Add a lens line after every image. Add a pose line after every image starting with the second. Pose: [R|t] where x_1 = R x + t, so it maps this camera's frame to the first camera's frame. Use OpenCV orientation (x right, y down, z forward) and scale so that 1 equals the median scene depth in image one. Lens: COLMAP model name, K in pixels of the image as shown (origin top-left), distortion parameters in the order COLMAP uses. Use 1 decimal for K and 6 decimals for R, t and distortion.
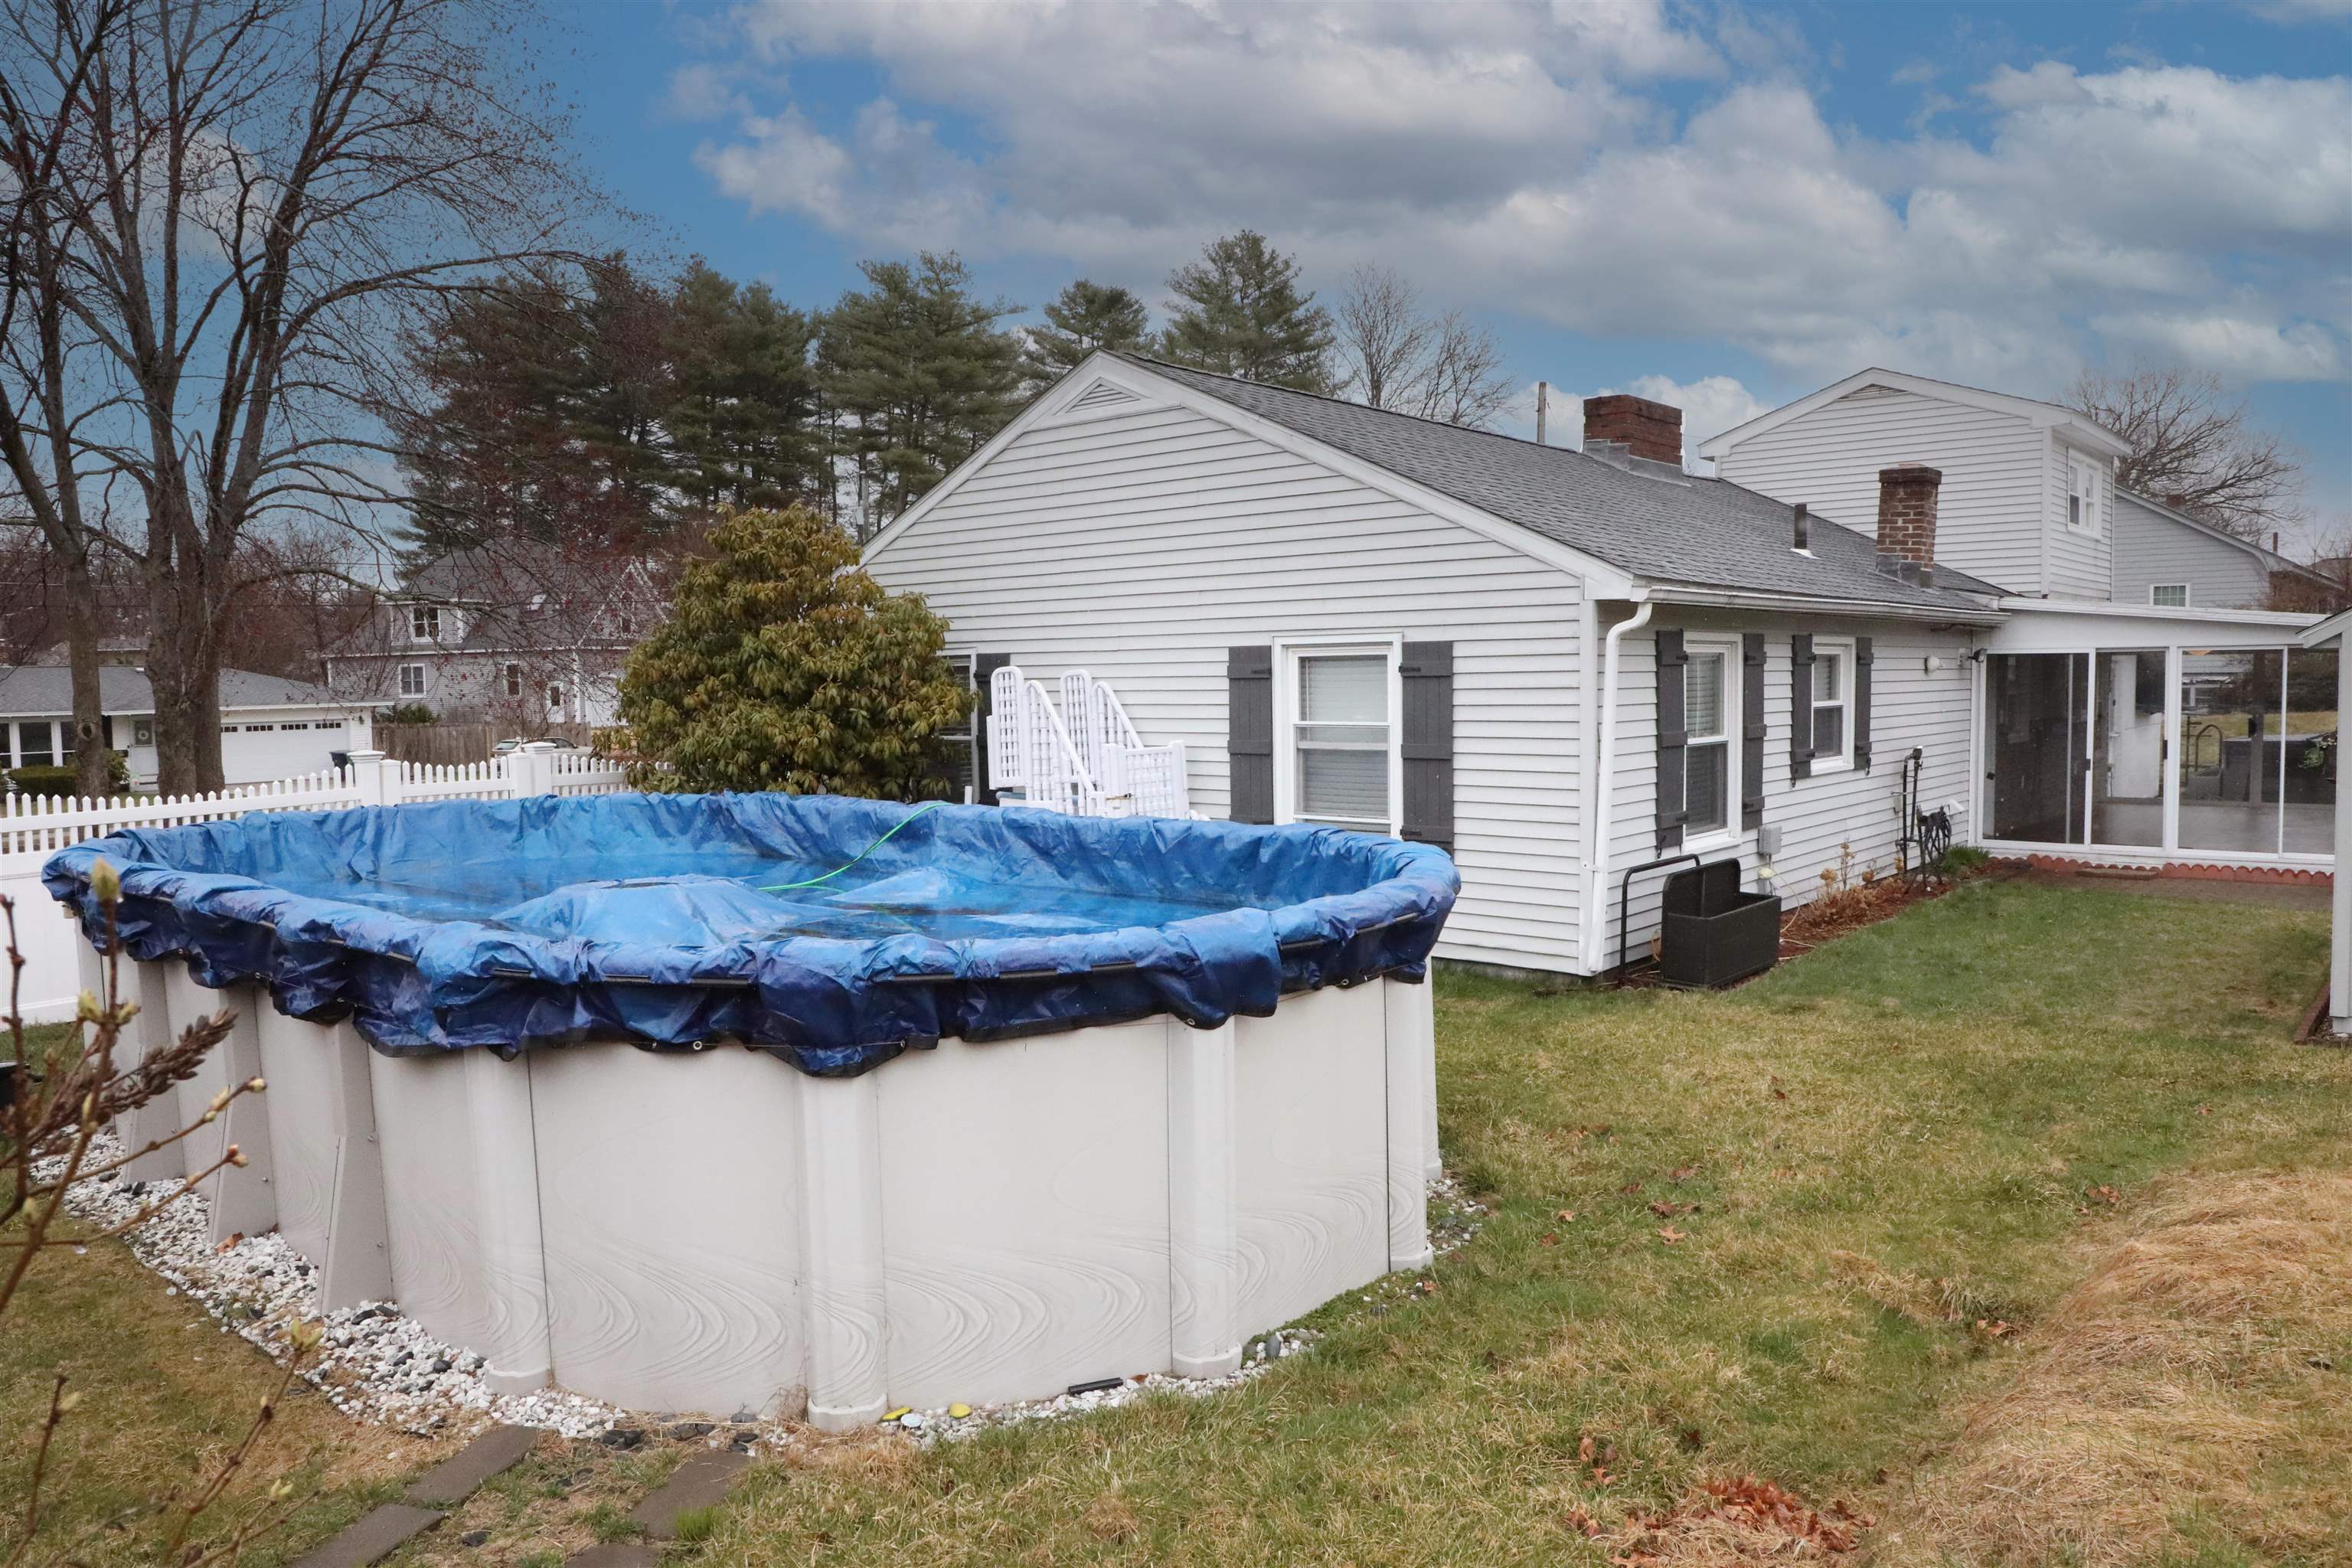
lens RADIAL K [[1598.9, 0, 1176.0], [0, 1598.9, 784.0], [0, 0, 1]] dist [-0.051030, 0.002366]
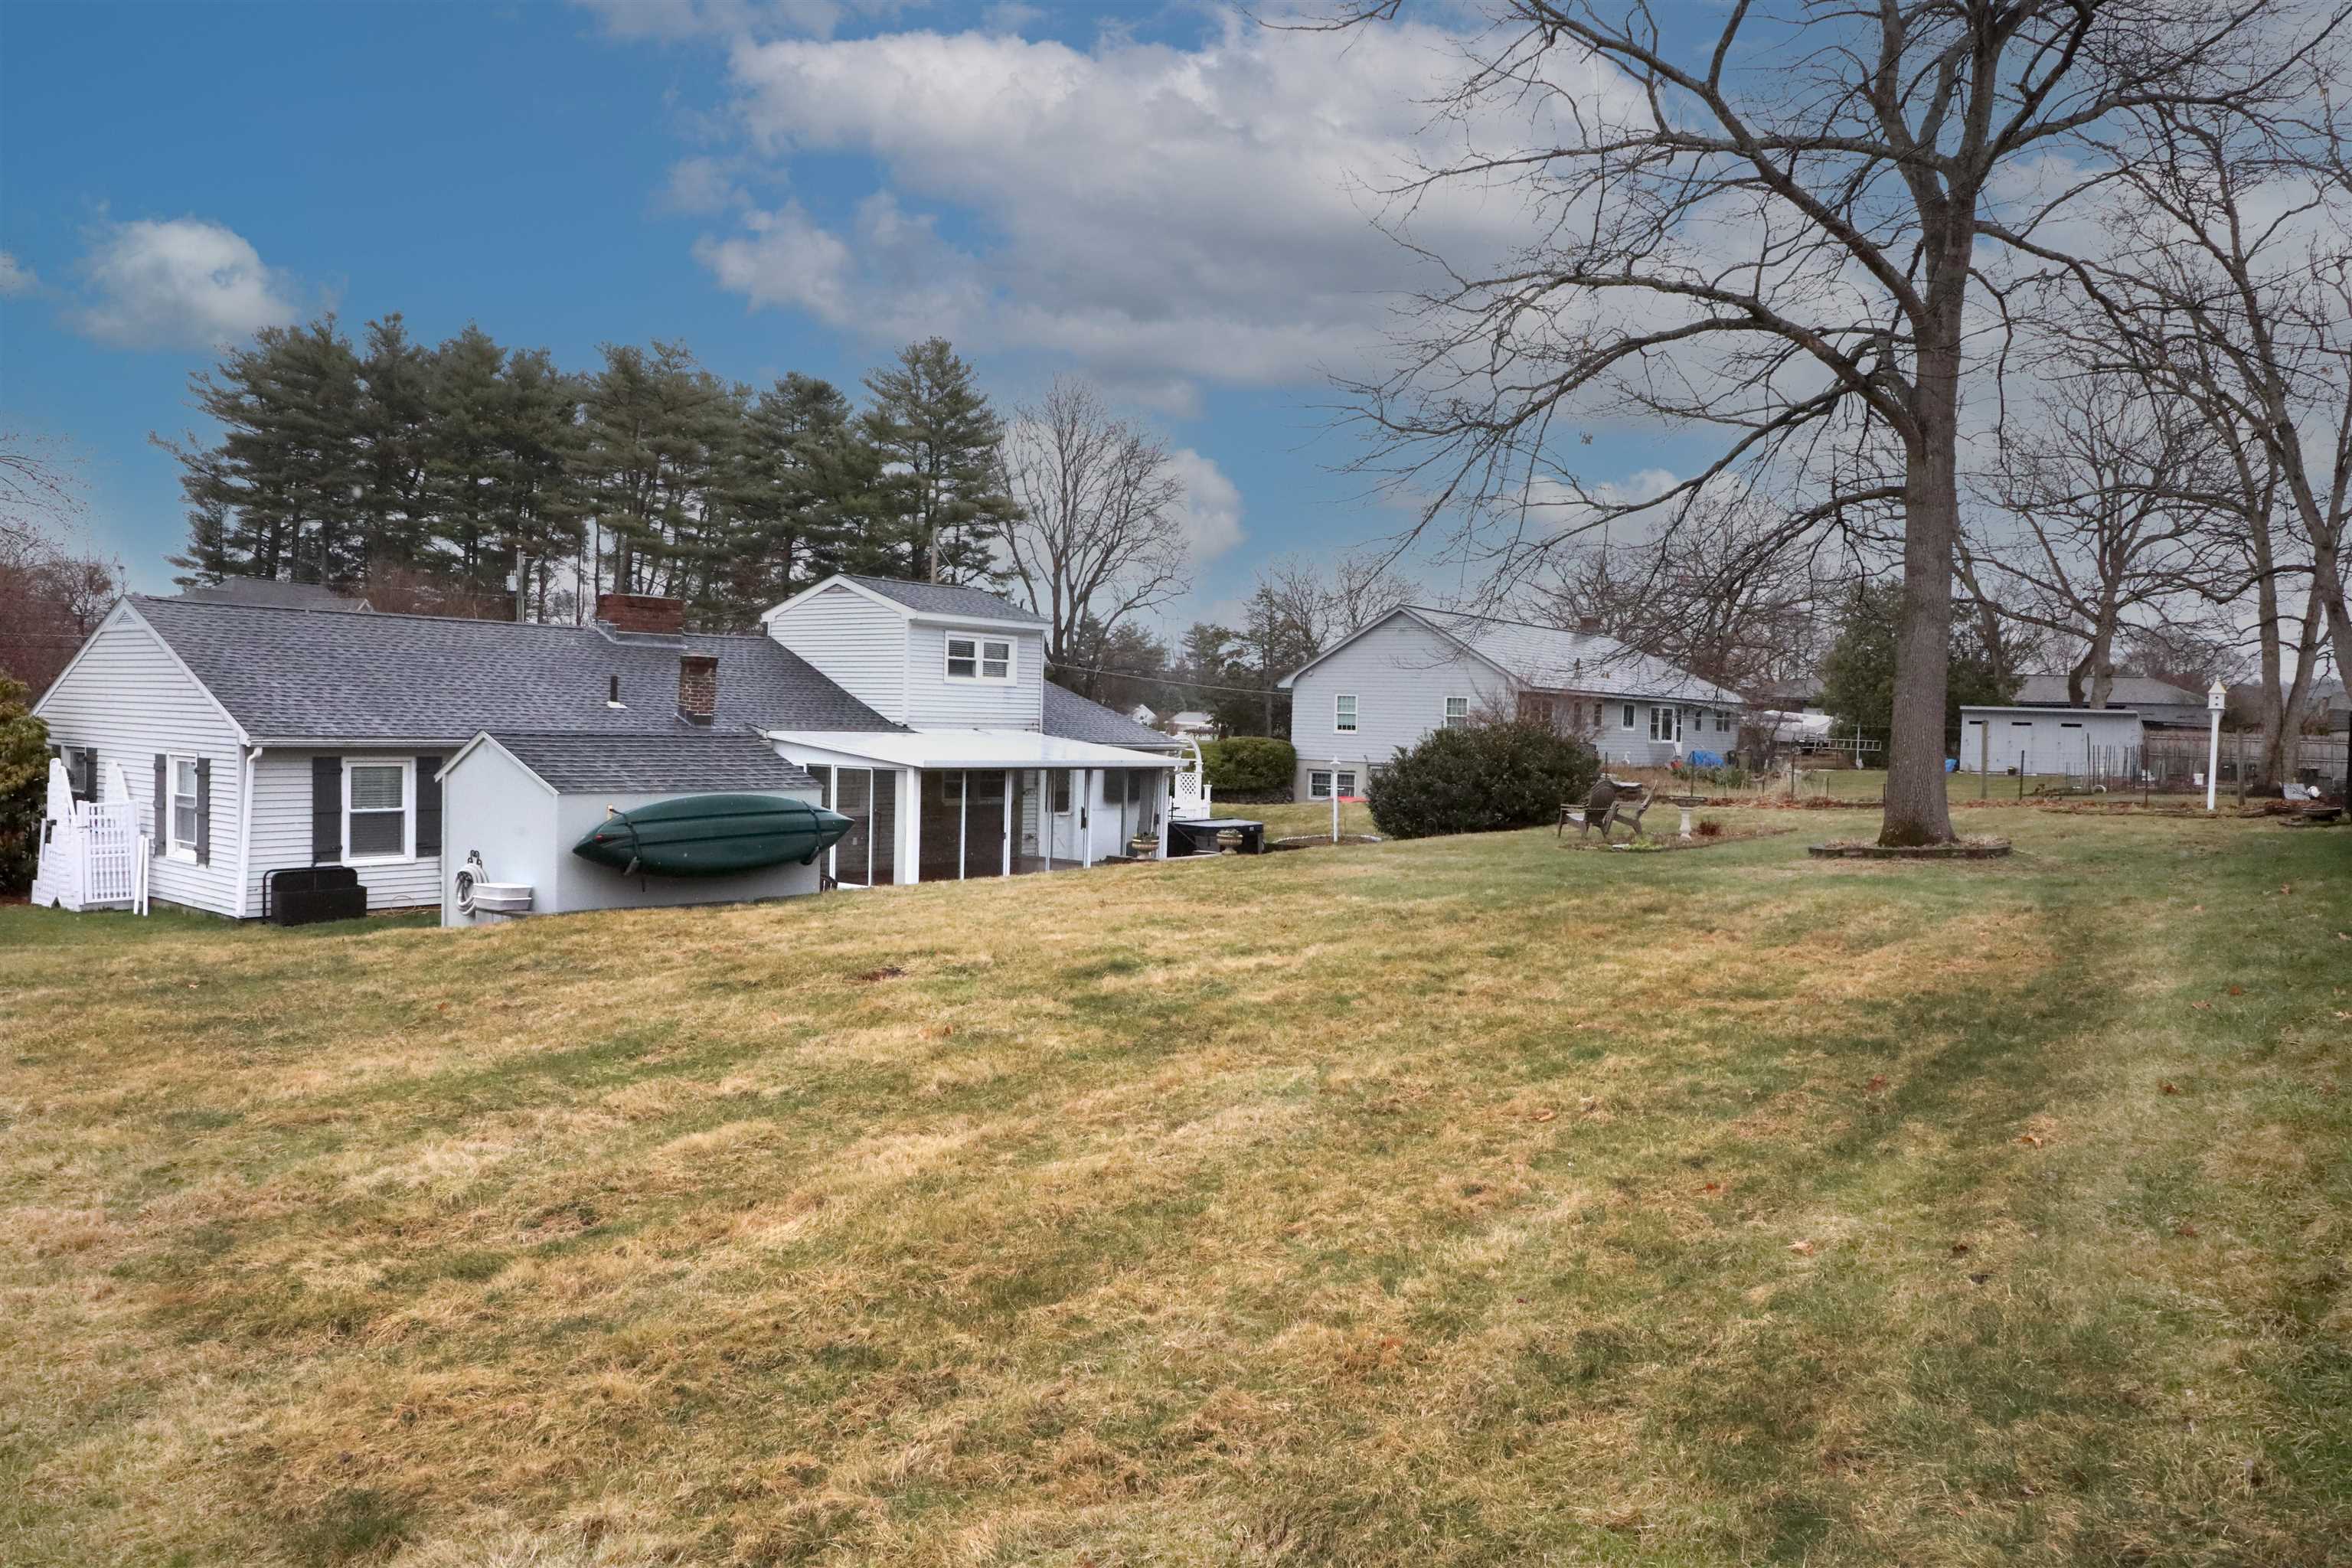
lens RADIAL K [[1598.9, 0, 1176.0], [0, 1598.9, 784.0], [0, 0, 1]] dist [-0.051030, 0.002366]
pose [[0.997256, 0.043041, 0.060240, 0.161561], [-0.041527, 0.998795, -0.026170, -0.006714], [-0.061294, 0.023597, 0.997841, -0.137955]]
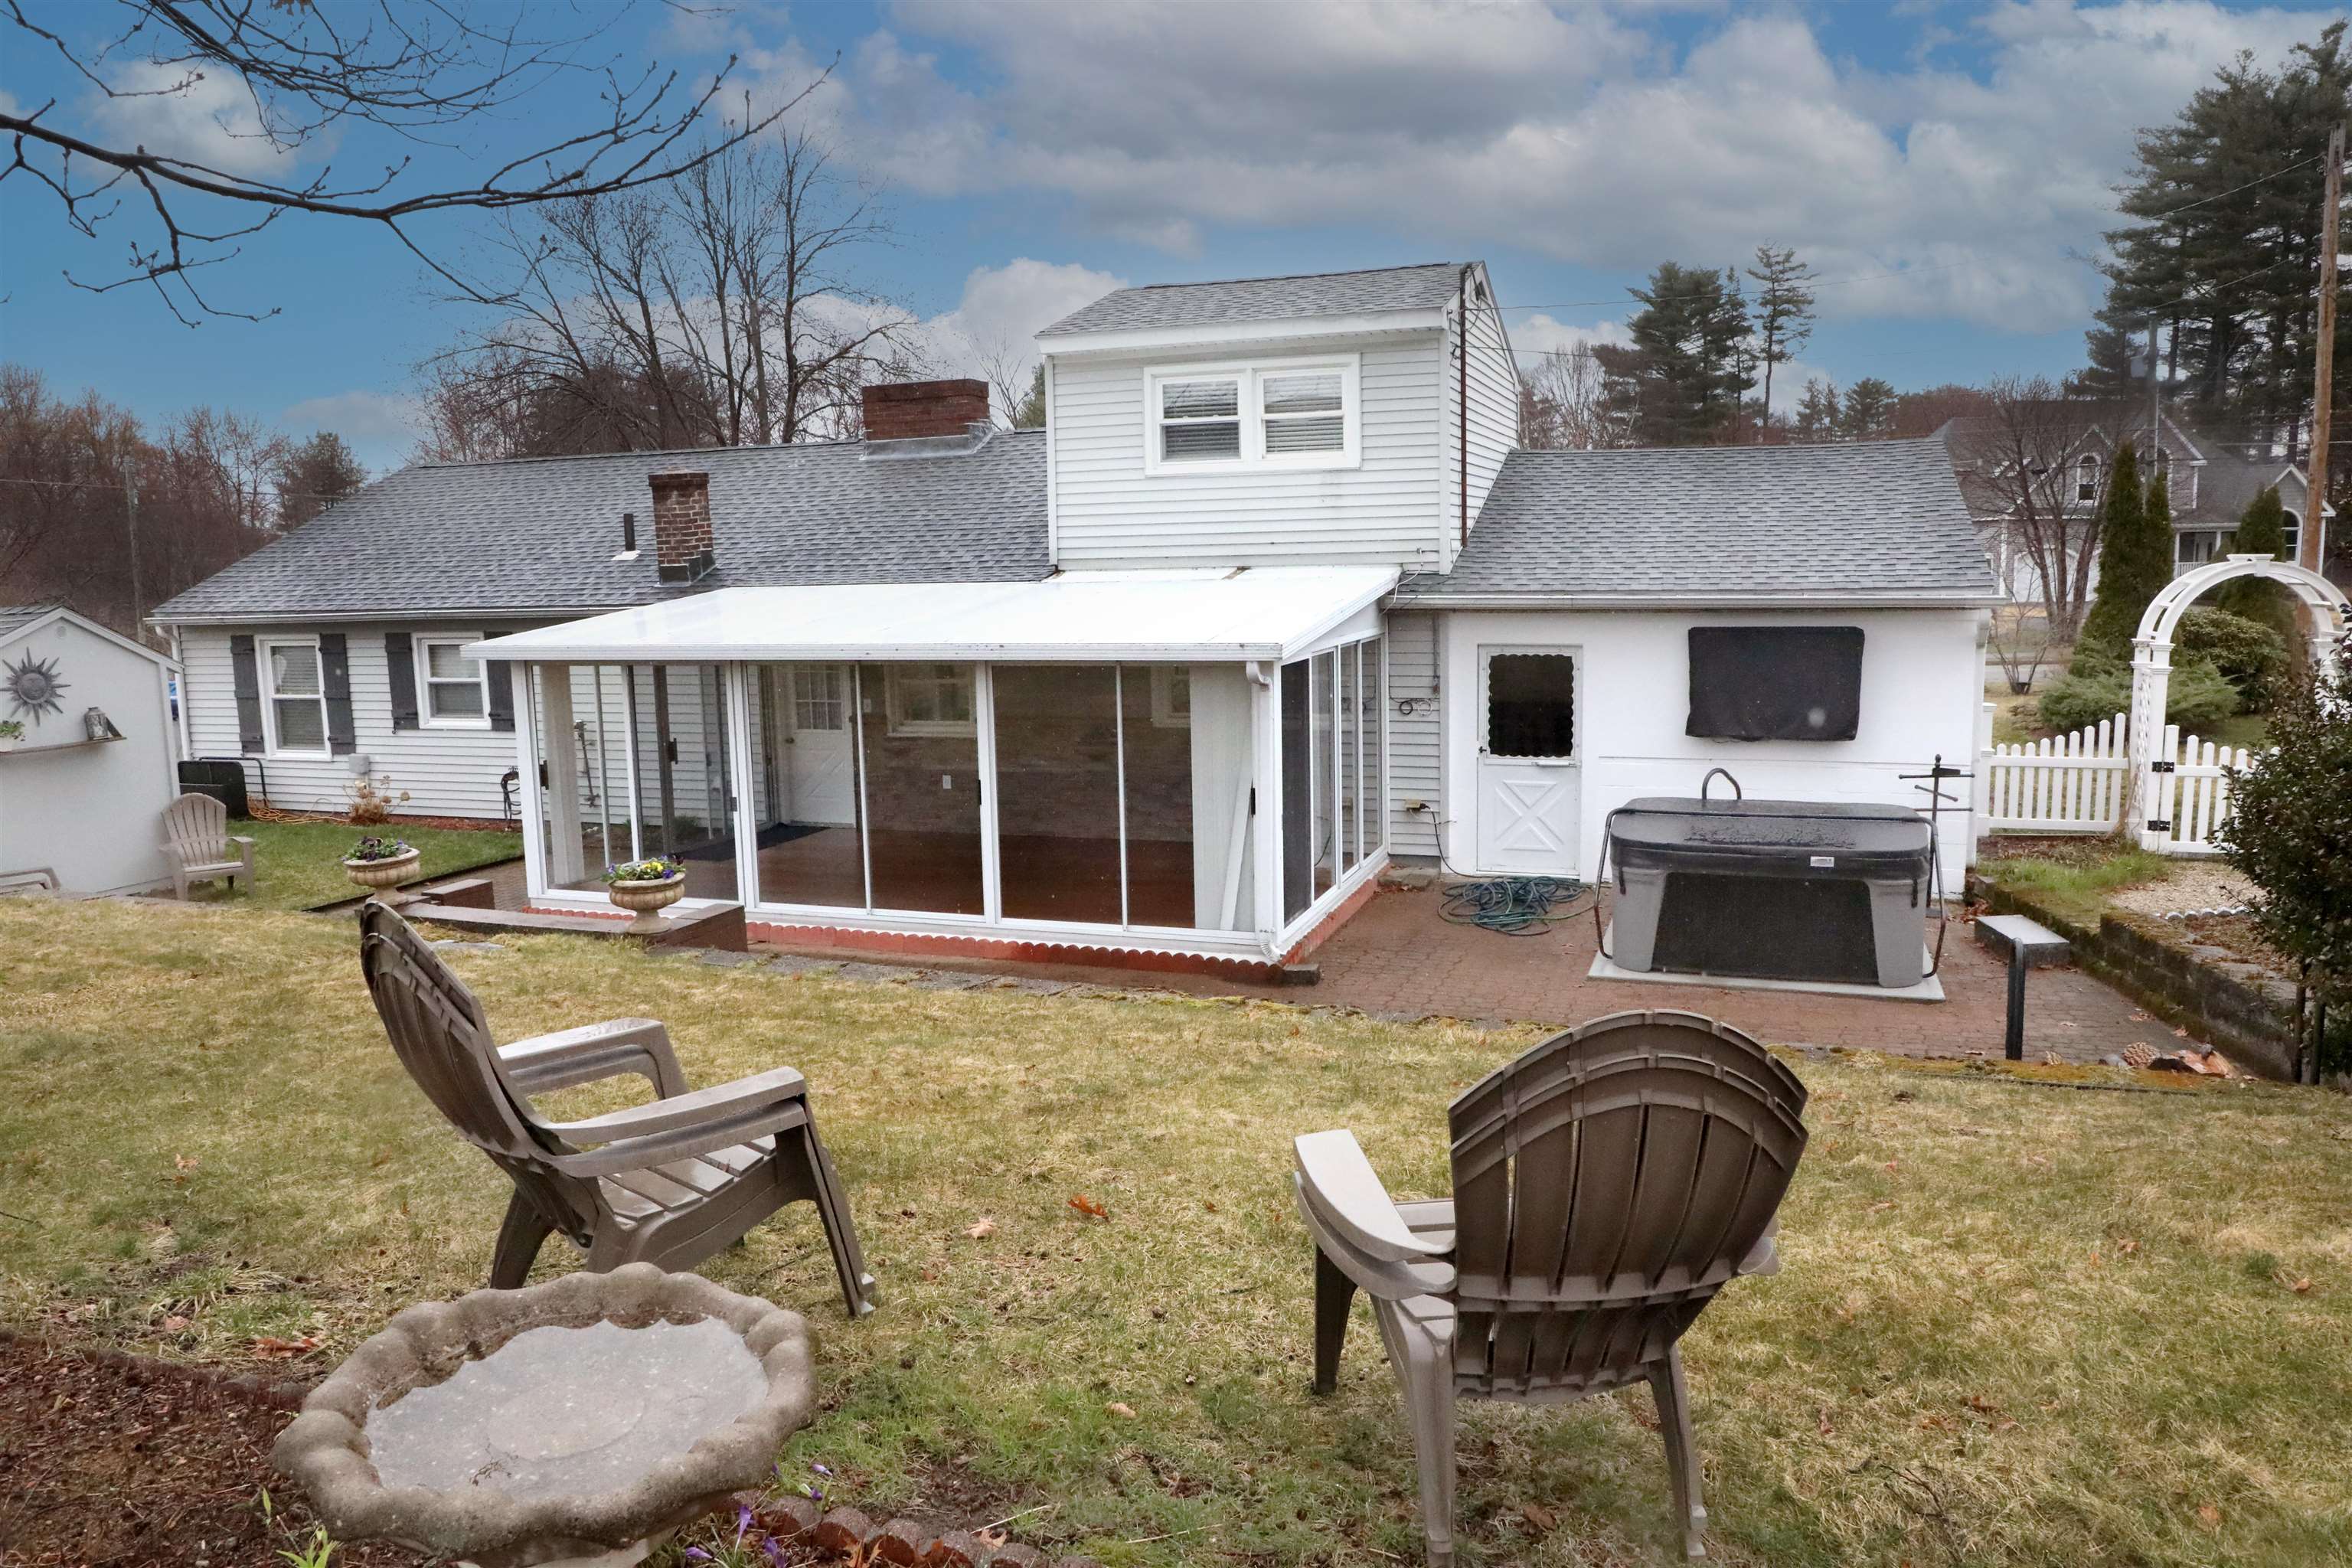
lens RADIAL K [[1598.9, 0, 1176.0], [0, 1598.9, 784.0], [0, 0, 1]] dist [-0.051030, 0.002366]
pose [[0.364027, 0.143614, -0.920250, 0.298199], [-0.048674, 0.989624, 0.135187, -0.027913], [0.930116, -0.004420, 0.367240, 0.170919]]
